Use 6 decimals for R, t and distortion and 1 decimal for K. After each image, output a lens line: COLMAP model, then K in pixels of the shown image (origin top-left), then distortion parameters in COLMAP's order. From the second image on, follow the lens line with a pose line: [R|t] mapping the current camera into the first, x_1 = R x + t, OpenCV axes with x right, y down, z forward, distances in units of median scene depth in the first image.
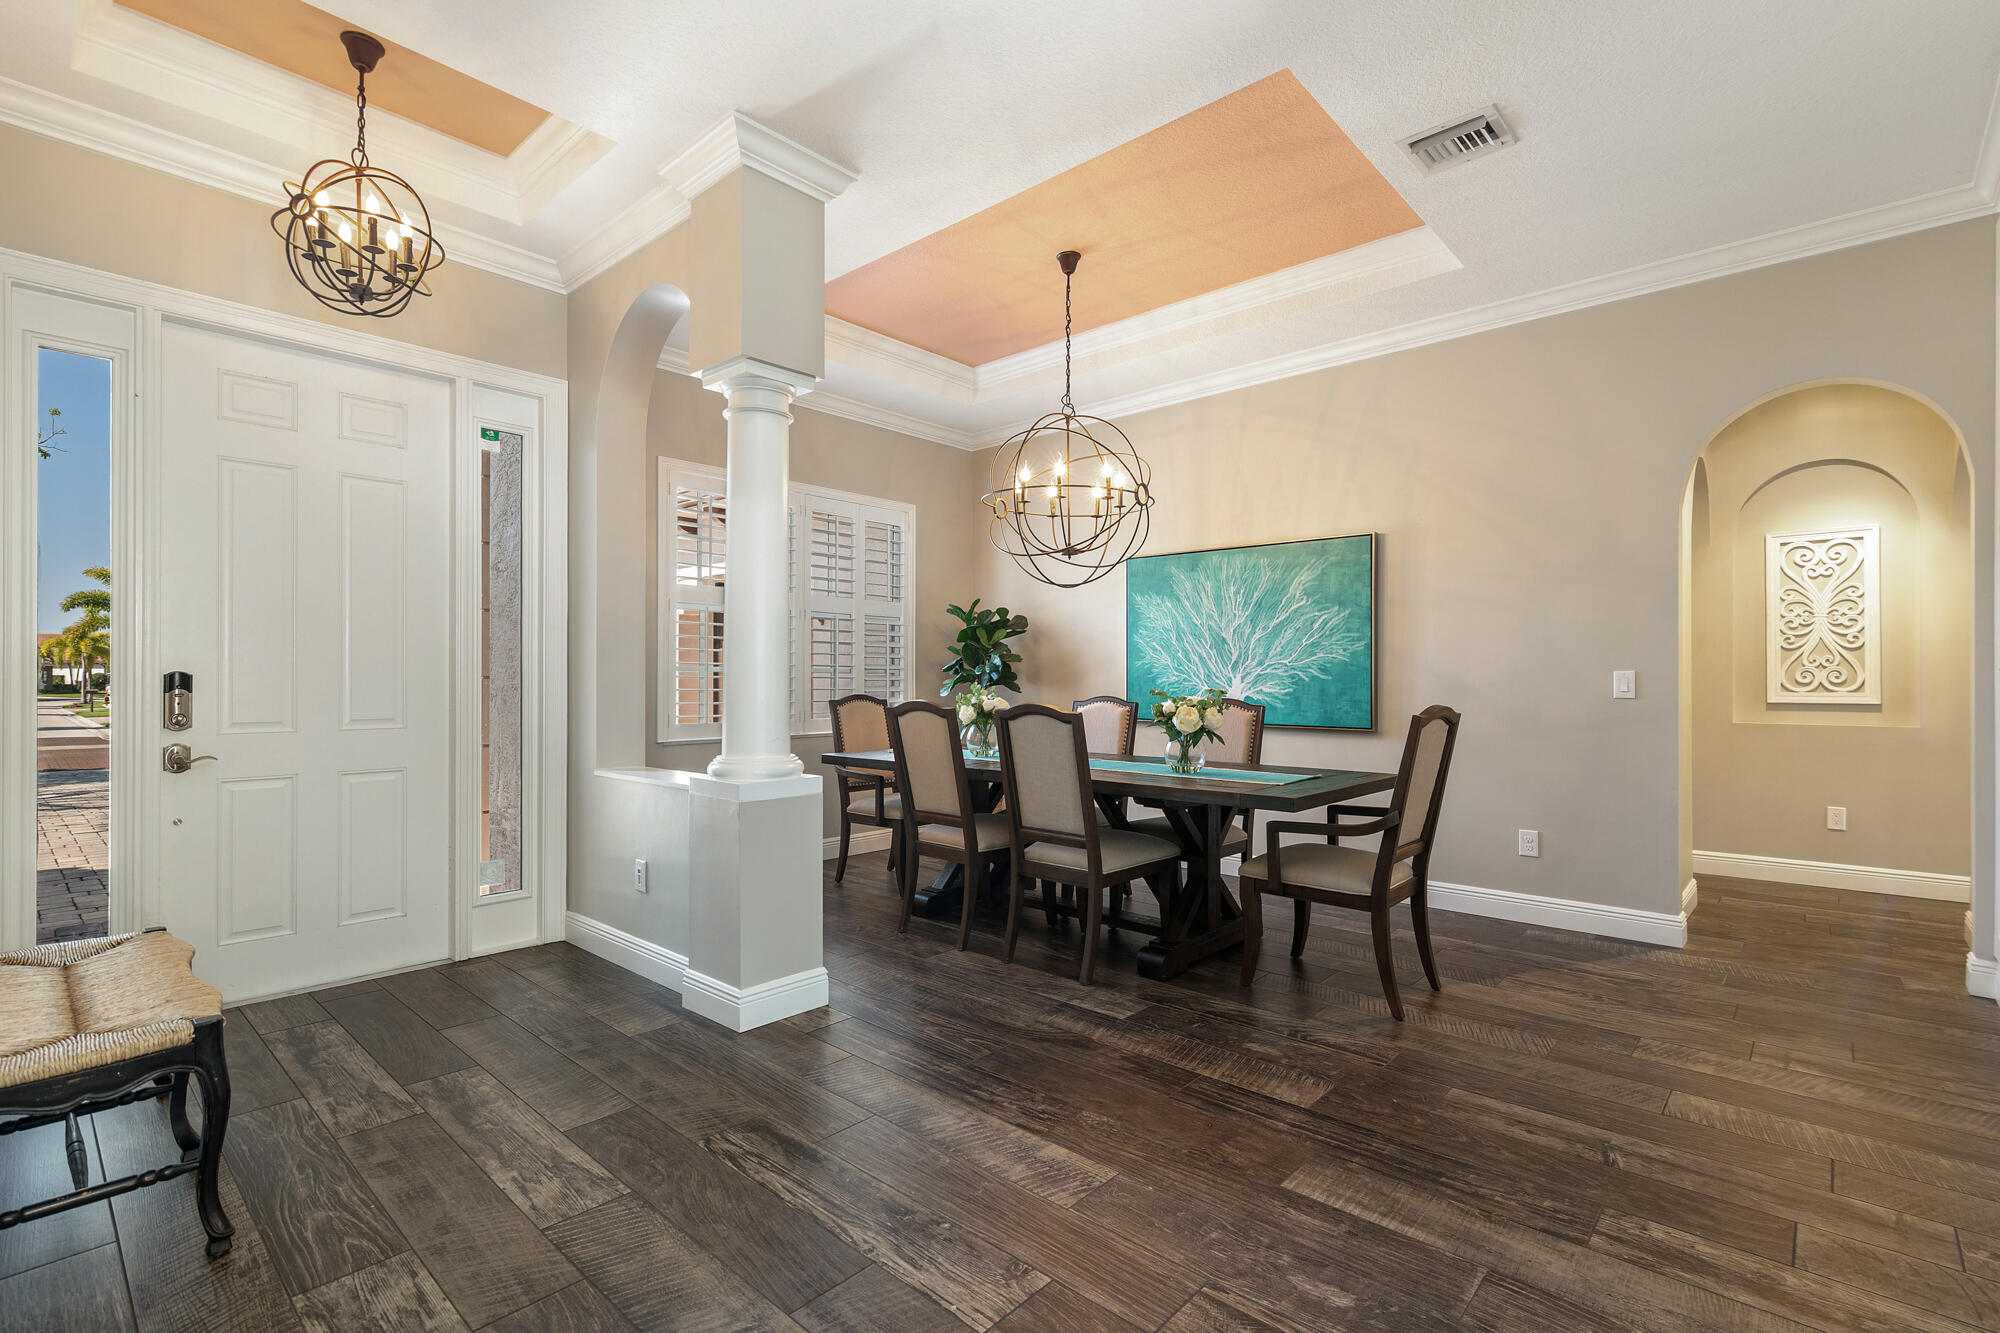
lens RADIAL K [[911.5, 0, 964.4], [0, 911.5, 664.9], [0, 0, 1]] dist [-0.001120, -0.000740]
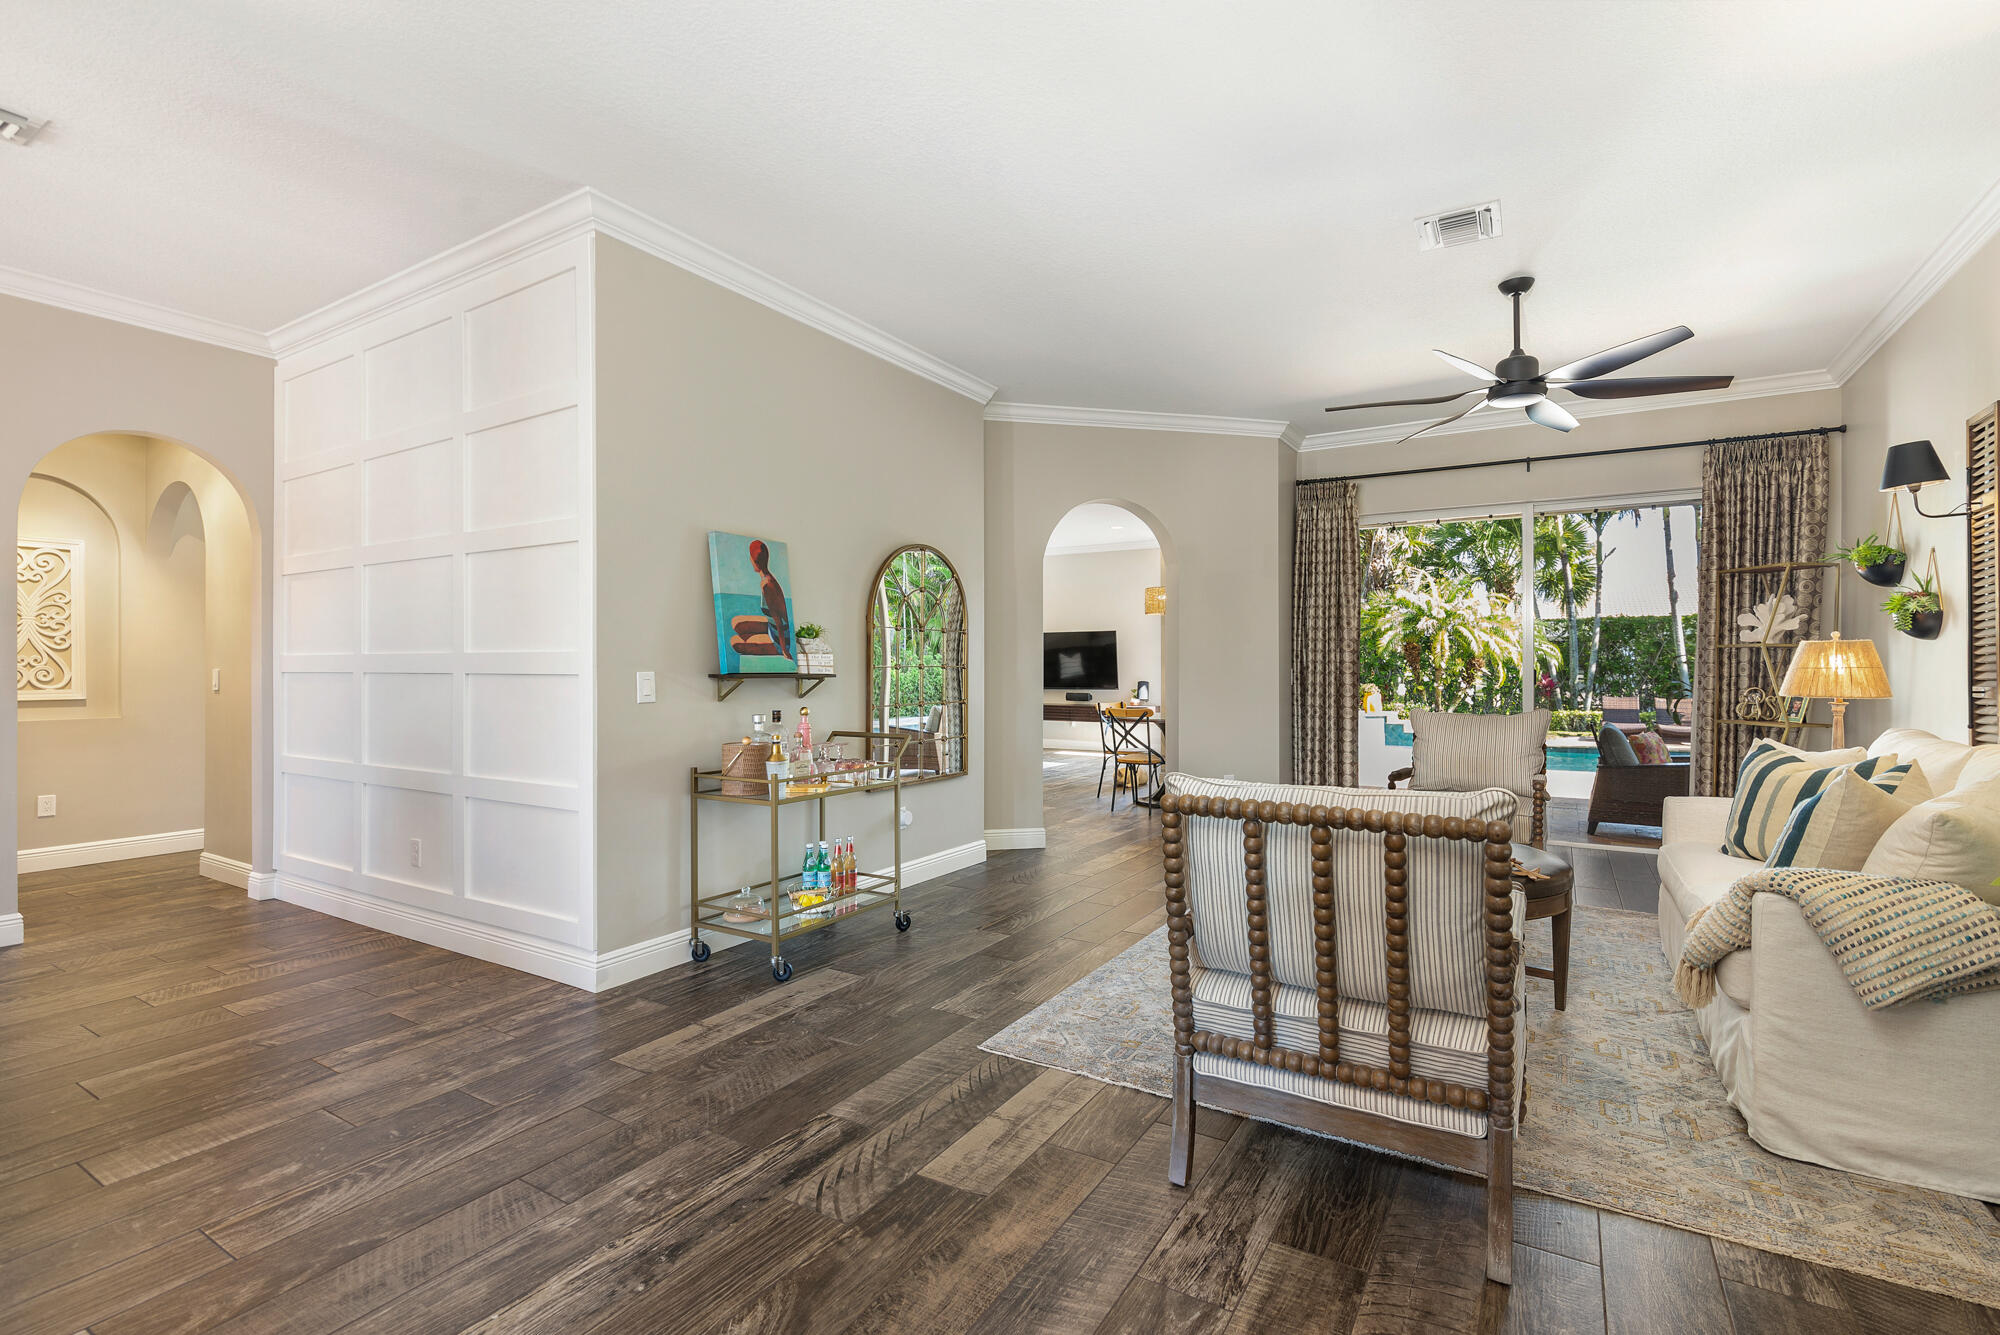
lens RADIAL K [[911.5, 0, 964.4], [0, 911.5, 665.9], [0, 0, 1]] dist [-0.001120, -0.000740]
pose [[-0.129890, -0.003393, 0.991523, -0.262782], [-0.005409, 0.999982, 0.002714, -0.007434], [-0.991514, -0.005010, -0.129906, 0.058046]]
